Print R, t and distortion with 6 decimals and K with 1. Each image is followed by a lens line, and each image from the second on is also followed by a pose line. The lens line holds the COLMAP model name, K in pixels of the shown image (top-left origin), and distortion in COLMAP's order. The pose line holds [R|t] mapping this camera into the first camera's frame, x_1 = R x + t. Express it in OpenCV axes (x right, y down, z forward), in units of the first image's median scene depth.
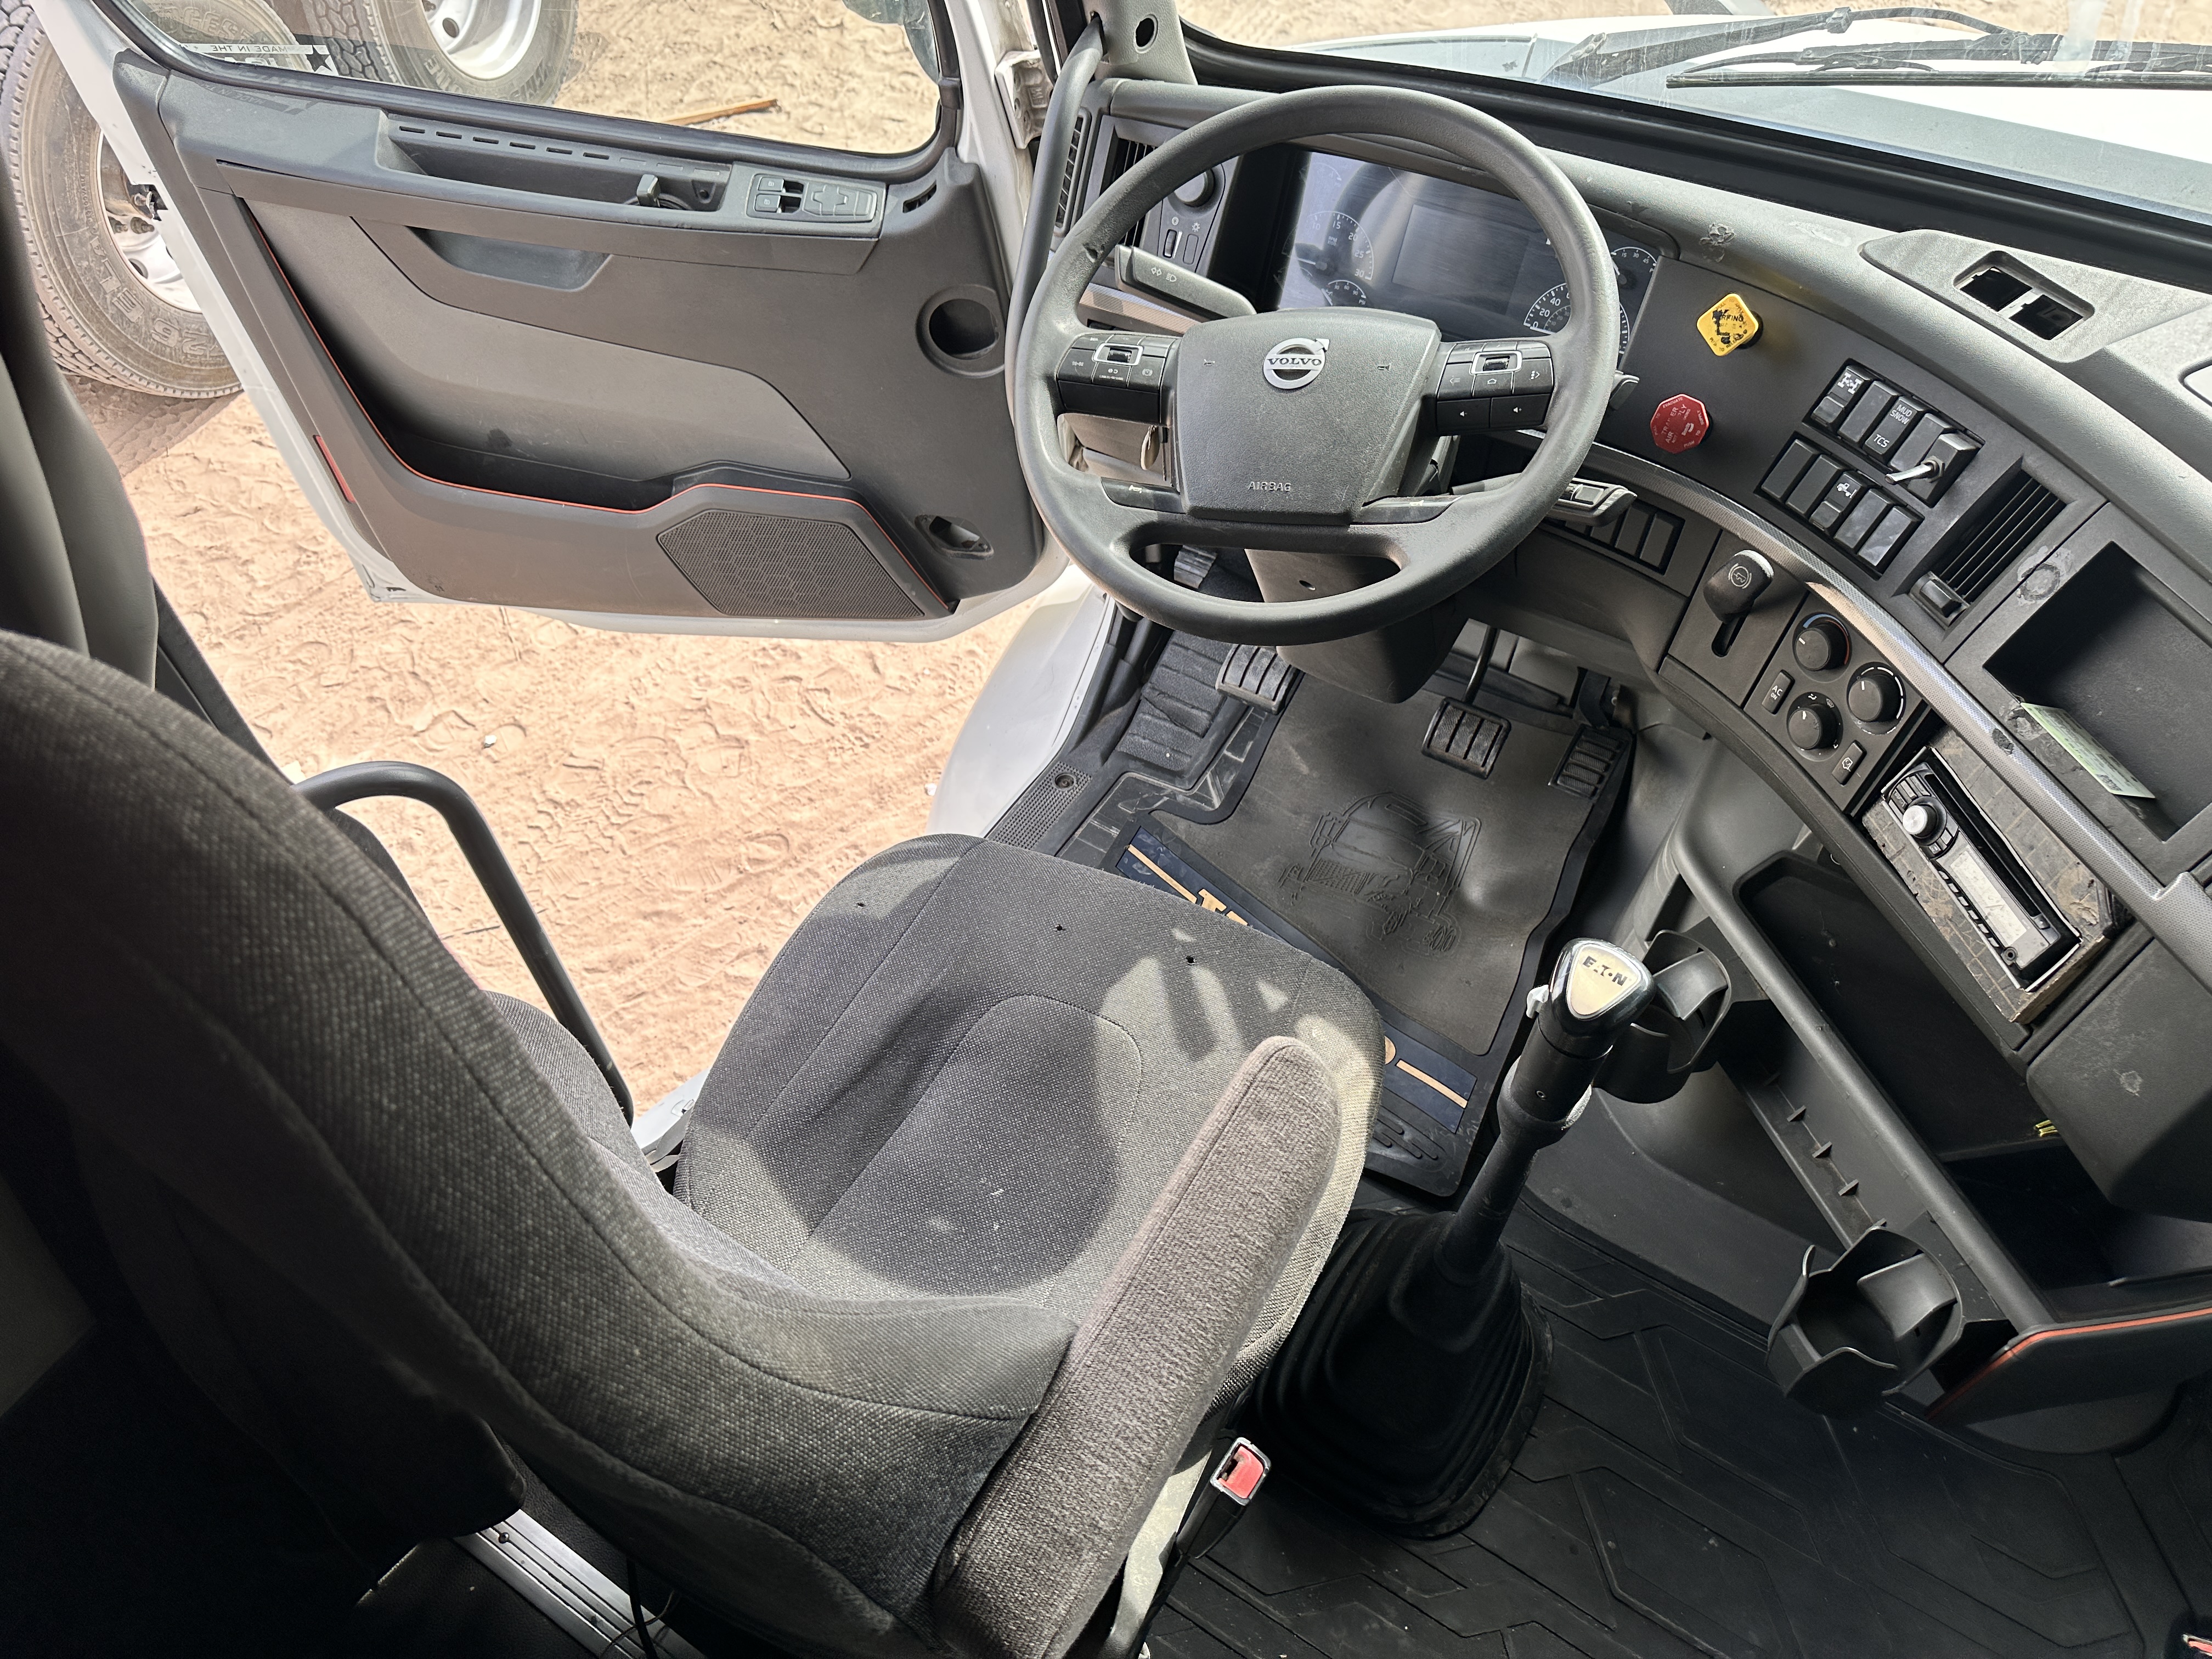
lens RADIAL K [[1574.0, 0, 1106.0], [0, 1574.0, 829.5], [0, 0, 1]] dist [0.097727, -0.140633]
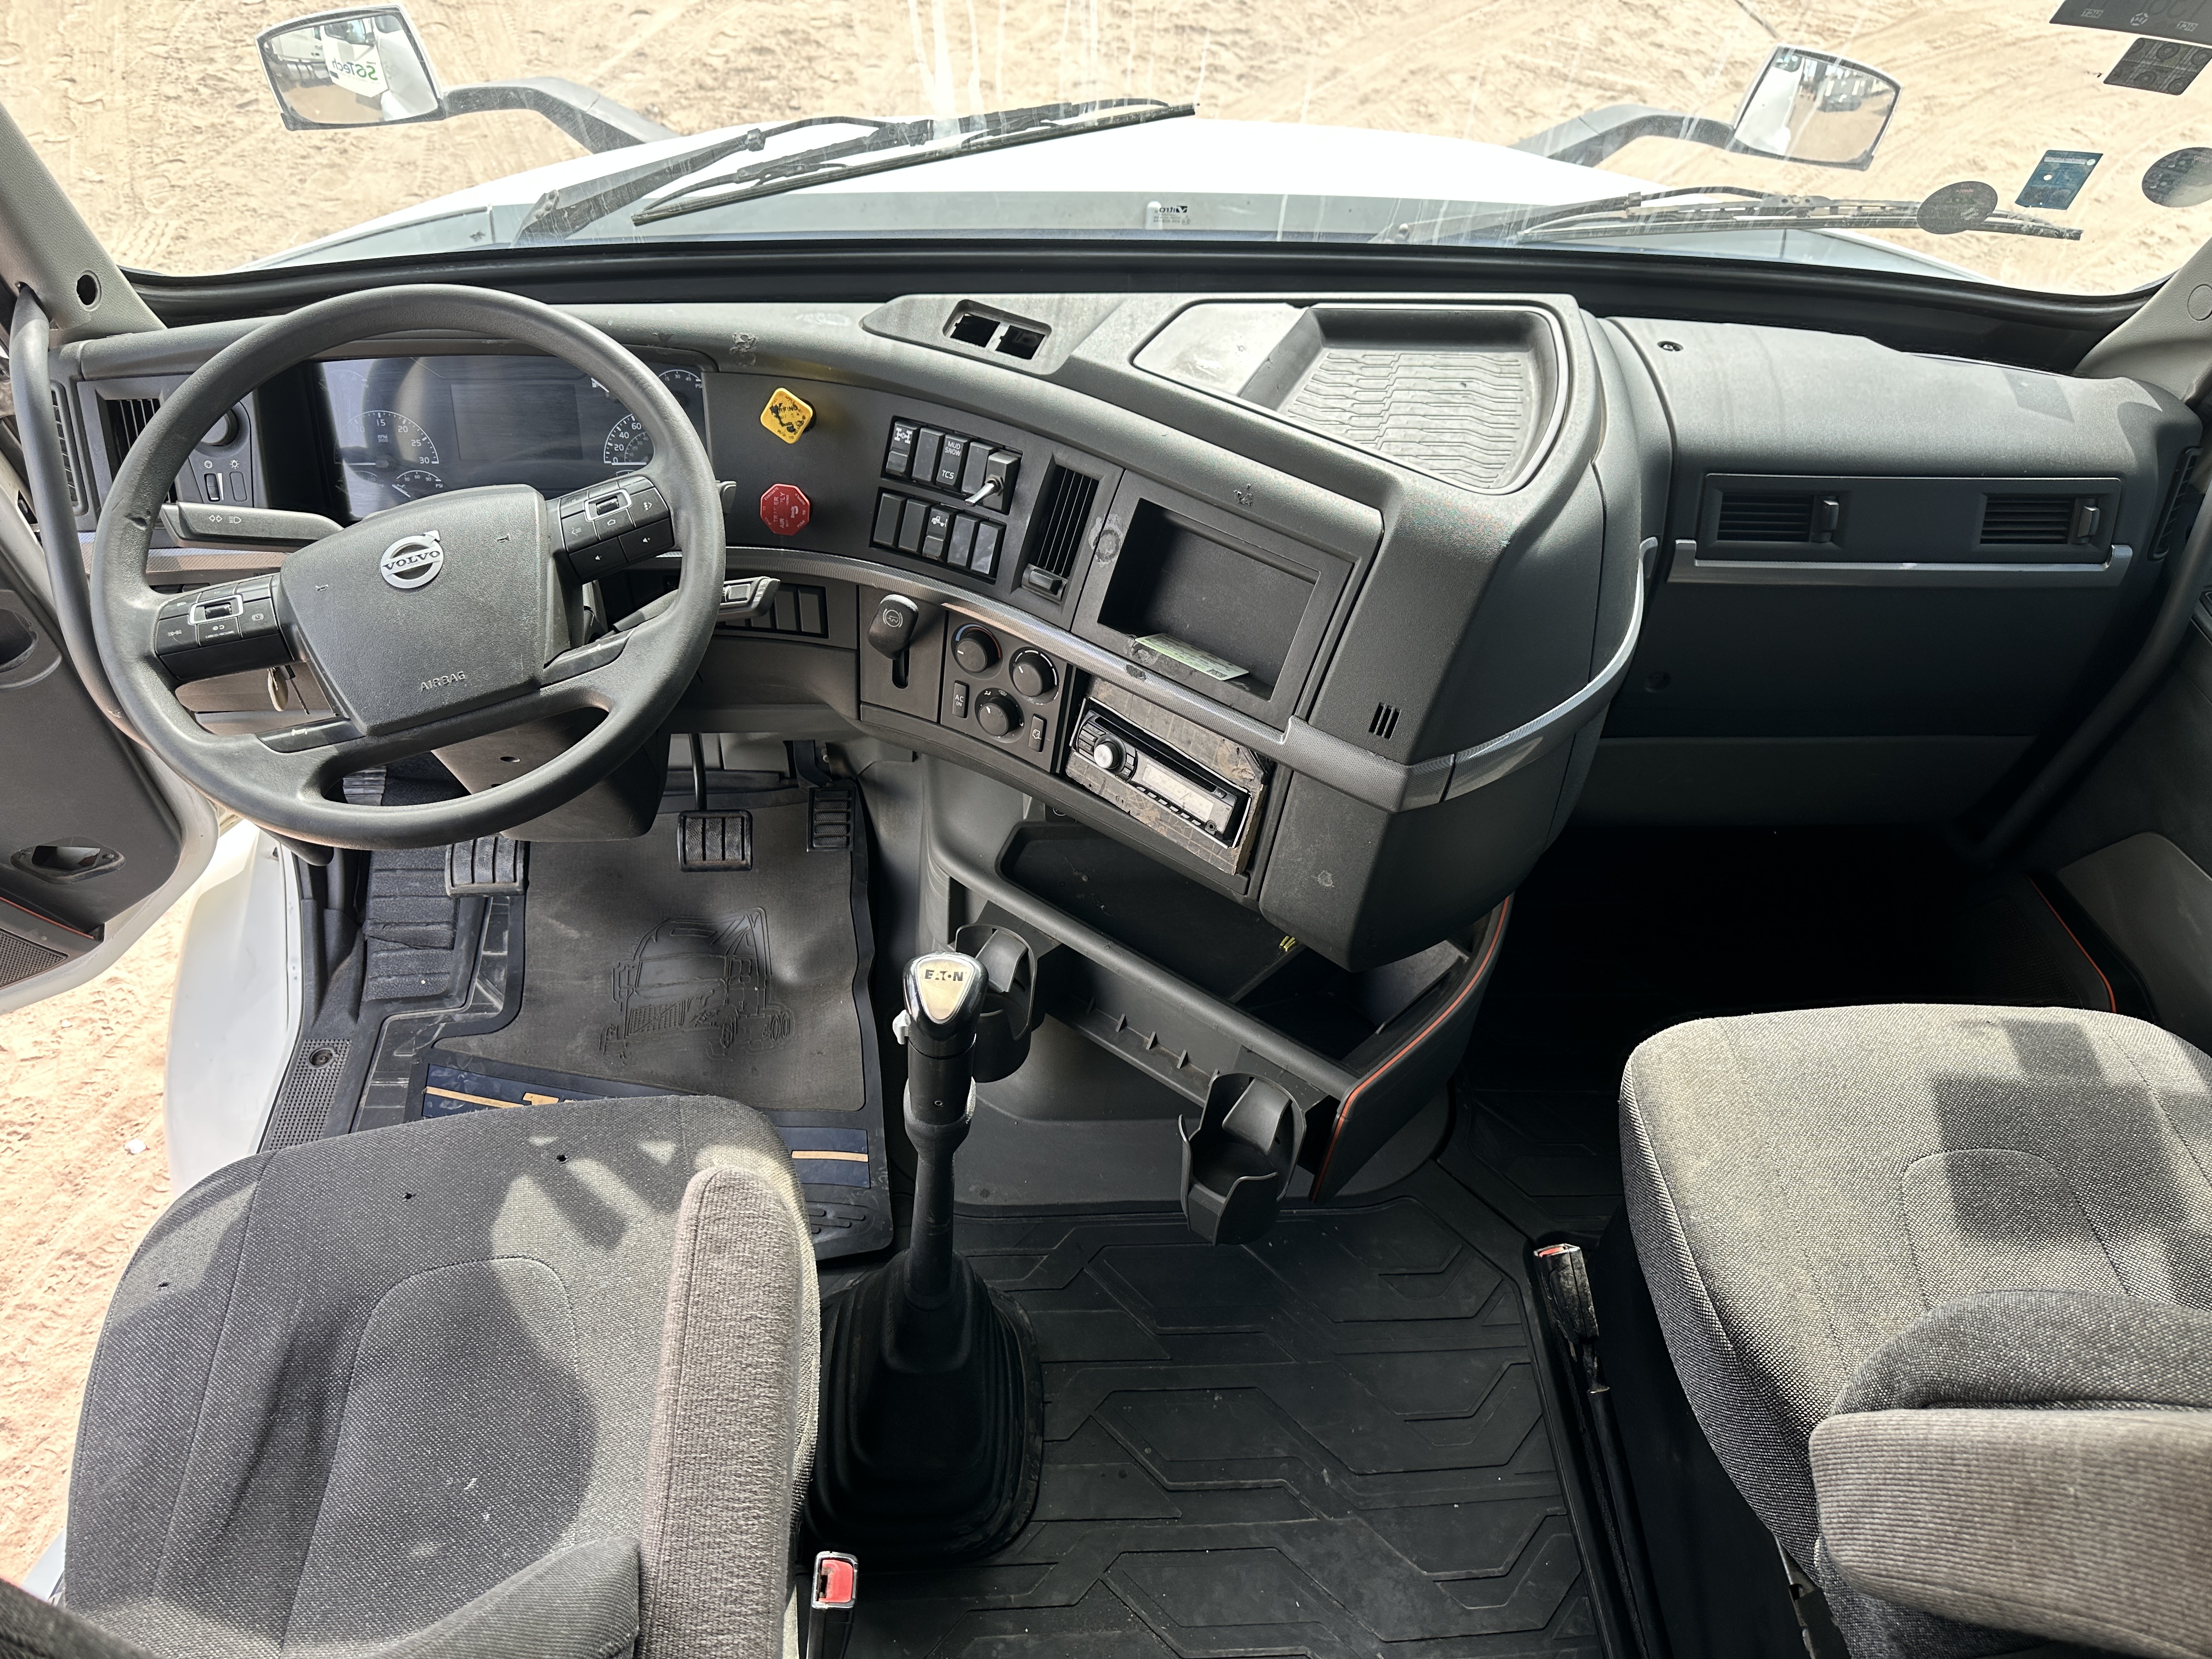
lens RADIAL K [[1574.0, 0, 1106.0], [0, 1574.0, 829.5], [0, 0, 1]] dist [0.097727, -0.140633]
pose [[0.805341, -0.384956, 0.450815, -0.046913], [0.412089, 0.910217, 0.041085, -0.003350], [-0.426155, 0.152688, 0.891671, -0.051122]]
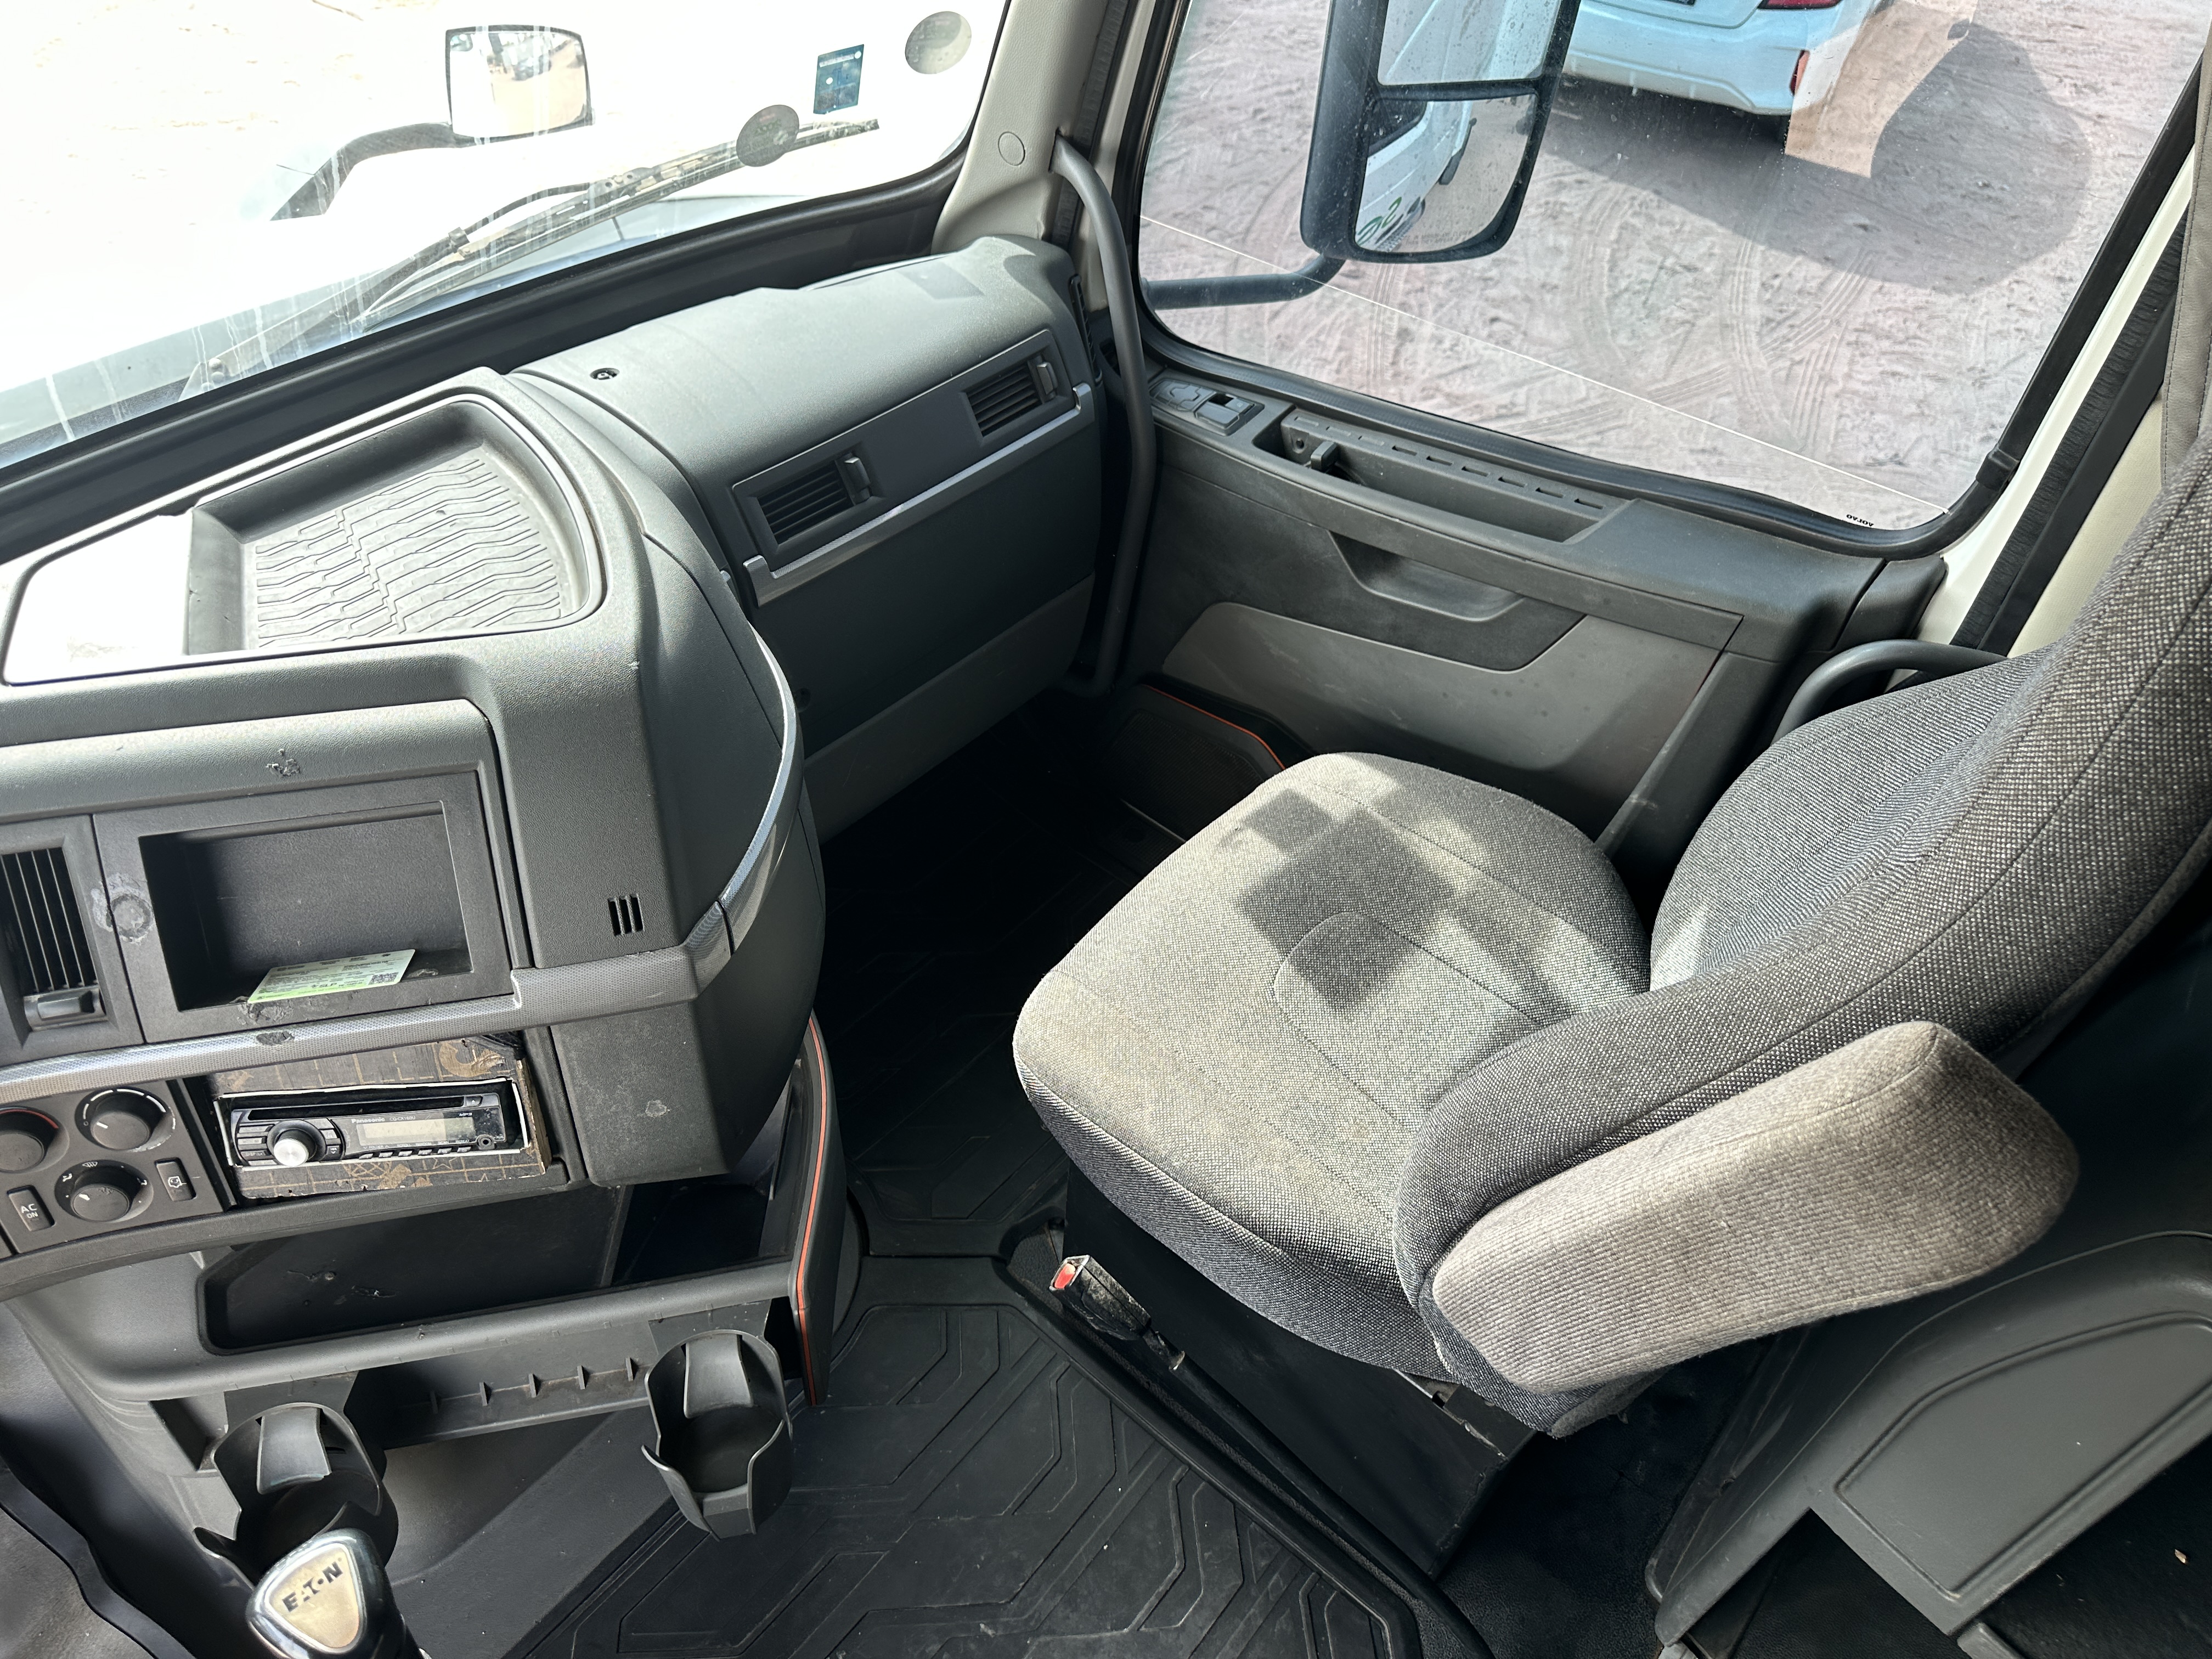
lens RADIAL K [[1577.4, 0, 1110.7], [0, 1577.4, 809.4], [0, 0, 1]] dist [0.056428, -0.066544]
pose [[0.116788, -0.673536, 0.729869, 0.036619], [0.727550, 0.558266, 0.398761, -0.122406], [-0.676041, 0.484446, 0.555230, 0.097122]]
